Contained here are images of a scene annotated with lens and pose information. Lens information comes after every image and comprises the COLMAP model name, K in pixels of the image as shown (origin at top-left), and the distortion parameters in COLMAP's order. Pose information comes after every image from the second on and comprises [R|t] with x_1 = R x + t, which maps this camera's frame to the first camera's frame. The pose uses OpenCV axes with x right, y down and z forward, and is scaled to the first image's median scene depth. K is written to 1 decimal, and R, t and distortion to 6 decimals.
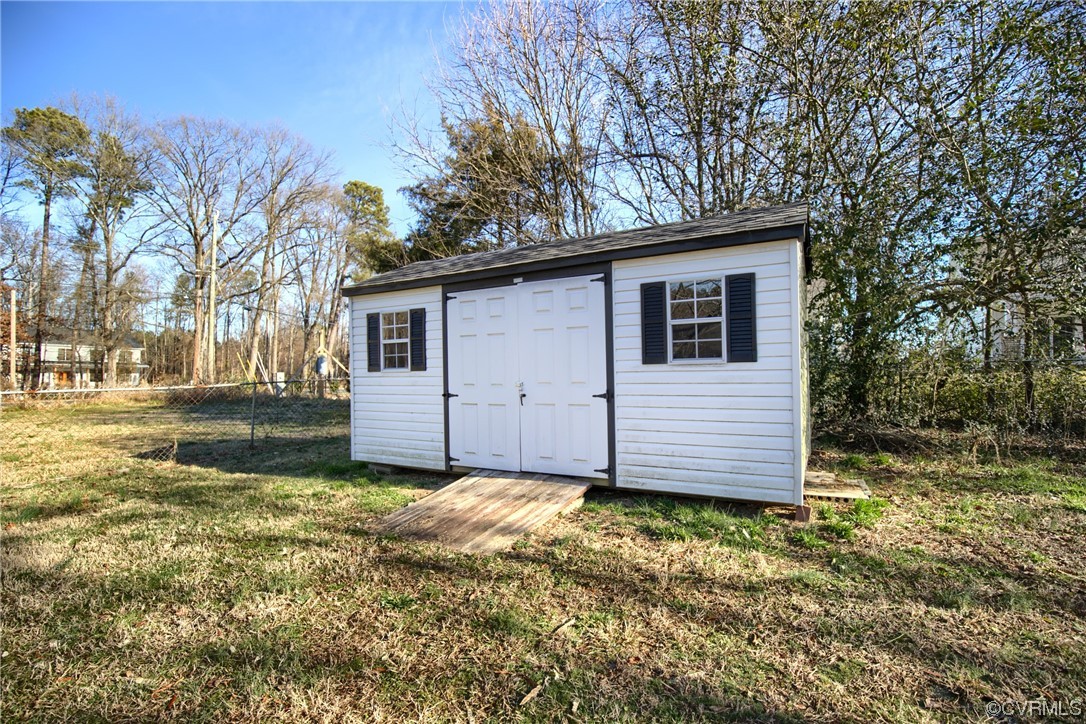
lens RADIAL K [[479.0, 0, 552.3], [0, 479.0, 366.2], [0, 0, 1]] dist [-0.018280, 0.000264]
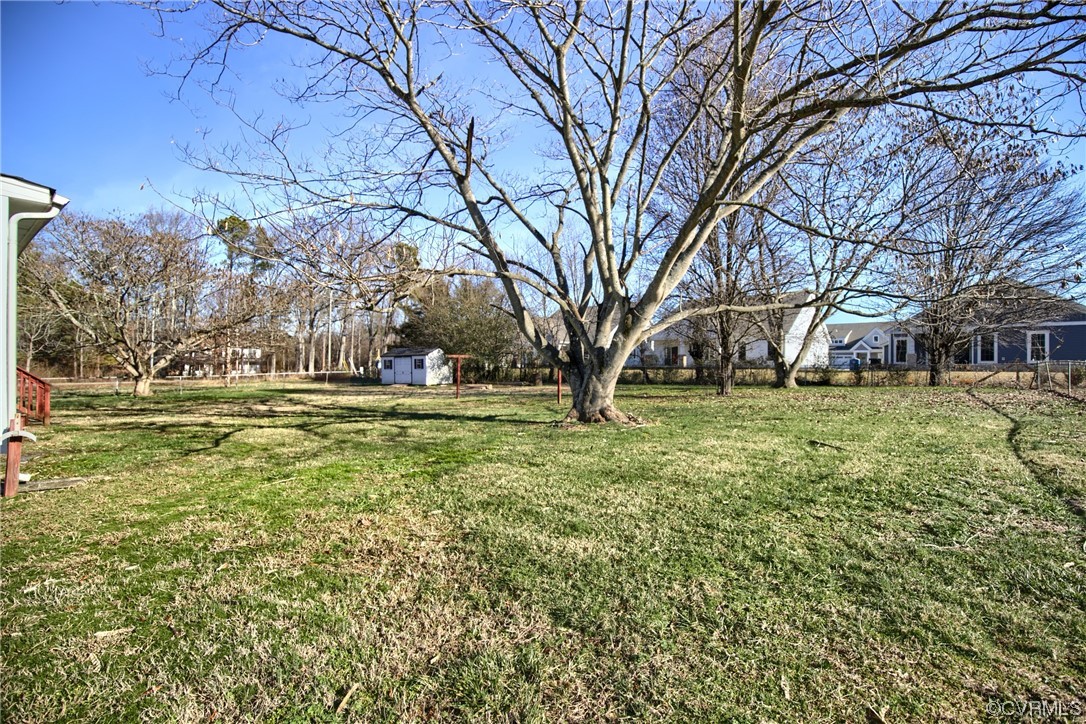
lens RADIAL K [[479.0, 0, 552.3], [0, 479.0, 366.2], [0, 0, 1]] dist [-0.018280, 0.000264]
pose [[0.994131, 0.019097, -0.106486, 2.591960], [-0.017884, 0.999764, 0.012338, -0.149112], [0.106697, -0.010361, 0.994238, -5.229538]]
